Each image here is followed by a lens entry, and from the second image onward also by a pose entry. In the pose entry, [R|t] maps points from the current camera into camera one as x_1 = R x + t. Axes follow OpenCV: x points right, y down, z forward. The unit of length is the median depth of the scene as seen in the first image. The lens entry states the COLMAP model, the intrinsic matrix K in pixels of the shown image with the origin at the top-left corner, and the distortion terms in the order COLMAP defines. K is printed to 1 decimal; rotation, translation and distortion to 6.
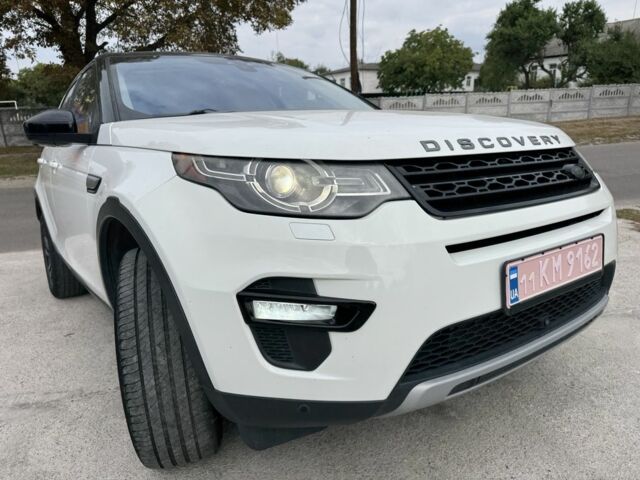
lens RADIAL K [[457.0, 0, 320.0], [0, 457.0, 240.0], [0, 0, 1]] dist [0.048349, -0.065385]
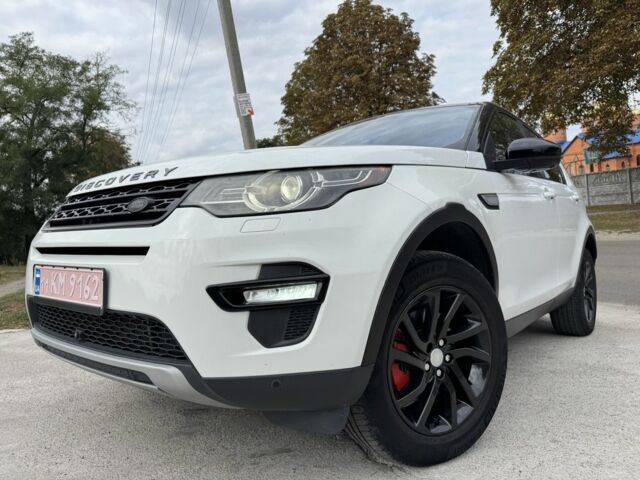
lens RADIAL K [[457.0, 0, 320.0], [0, 457.0, 240.0], [0, 0, 1]] dist [0.048349, -0.065385]
pose [[0.251579, 0.050741, -0.966506, 1.256070], [-0.170609, 0.985312, 0.007319, -0.118810], [0.952681, 0.163053, 0.256541, 0.902704]]
